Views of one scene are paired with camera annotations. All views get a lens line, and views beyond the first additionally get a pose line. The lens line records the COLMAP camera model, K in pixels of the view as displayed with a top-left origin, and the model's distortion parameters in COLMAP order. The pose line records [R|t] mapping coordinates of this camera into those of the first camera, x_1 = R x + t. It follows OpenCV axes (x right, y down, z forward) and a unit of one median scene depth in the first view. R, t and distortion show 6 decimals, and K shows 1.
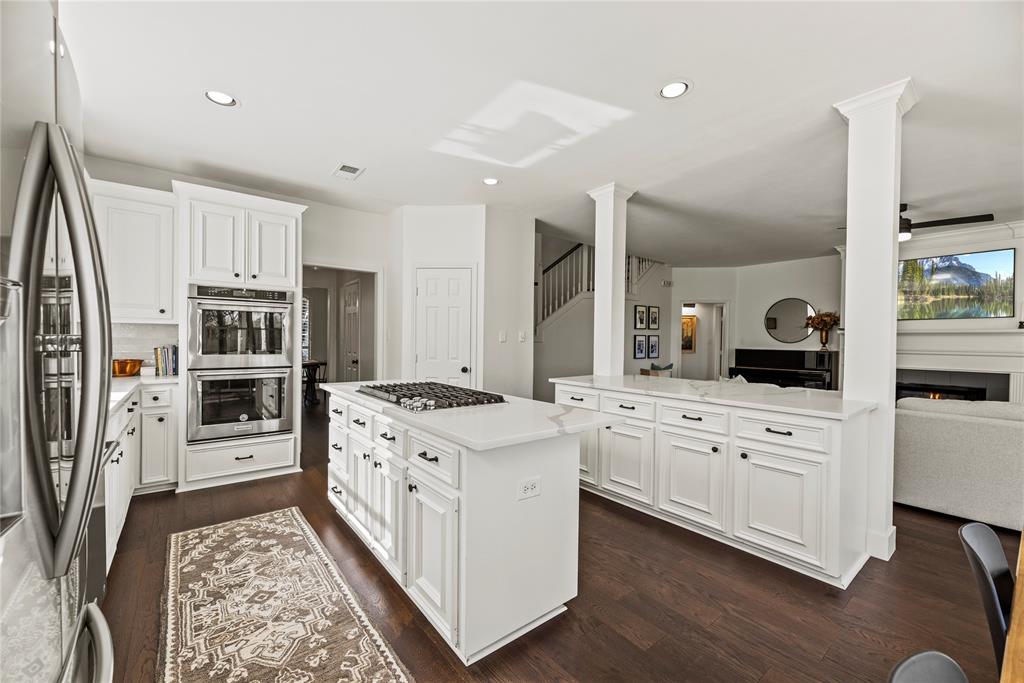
lens RADIAL K [[409.2, 0, 510.8], [0, 409.2, 341.1], [0, 0, 1]] dist [0.001340, 0.001121]
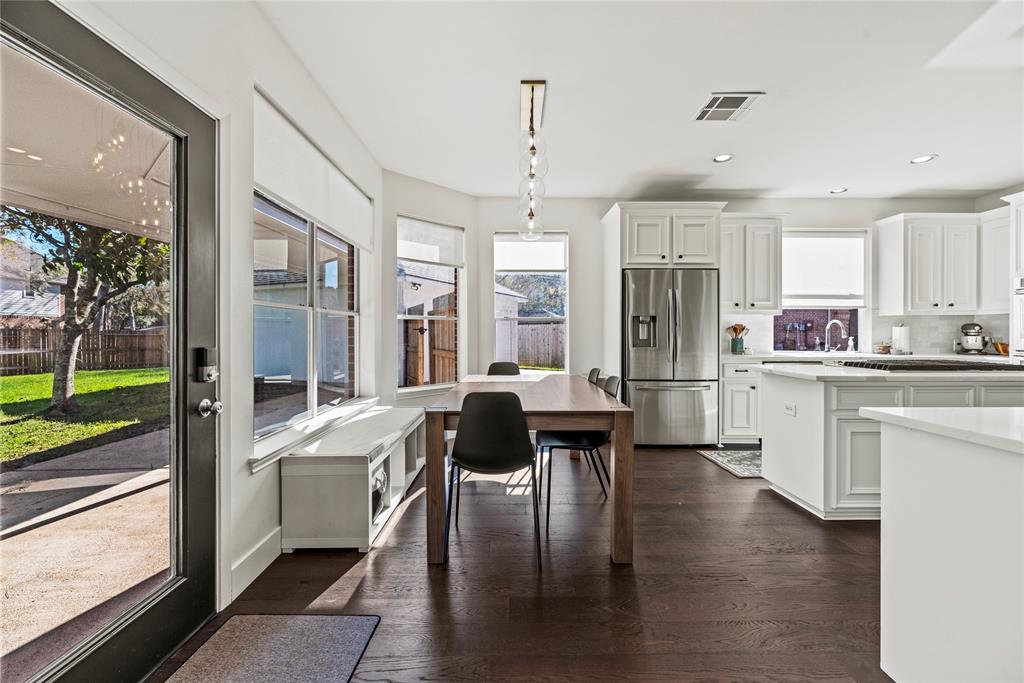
lens RADIAL K [[409.2, 0, 516.0], [0, 409.2, 332.8], [0, 0, 1]] dist [0.001340, 0.001121]
pose [[-0.609131, -0.009637, -0.793011, 1.001210], [-0.008606, 0.999948, -0.005542, 0.035695], [0.793023, 0.003449, -0.609182, 0.557288]]
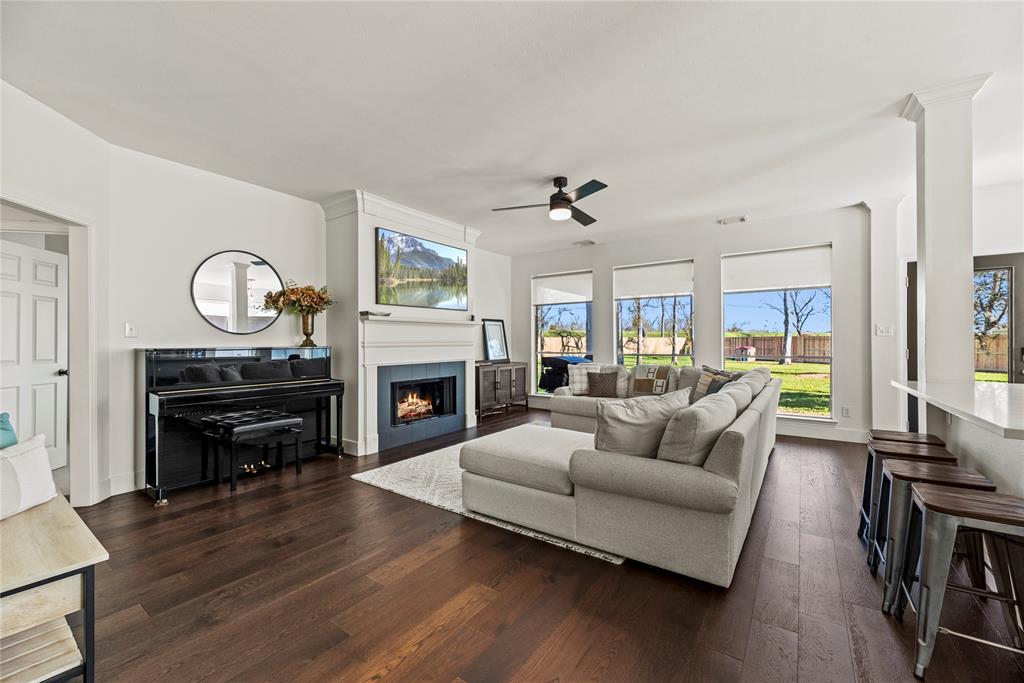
lens RADIAL K [[409.2, 0, 507.4], [0, 409.2, 341.5], [0, 0, 1]] dist [0.001340, 0.001121]
pose [[-0.284153, -0.012150, 0.958702, 0.155592], [0.002124, 0.999909, 0.013302, 0.018762], [-0.958777, 0.005816, -0.284102, 1.745882]]
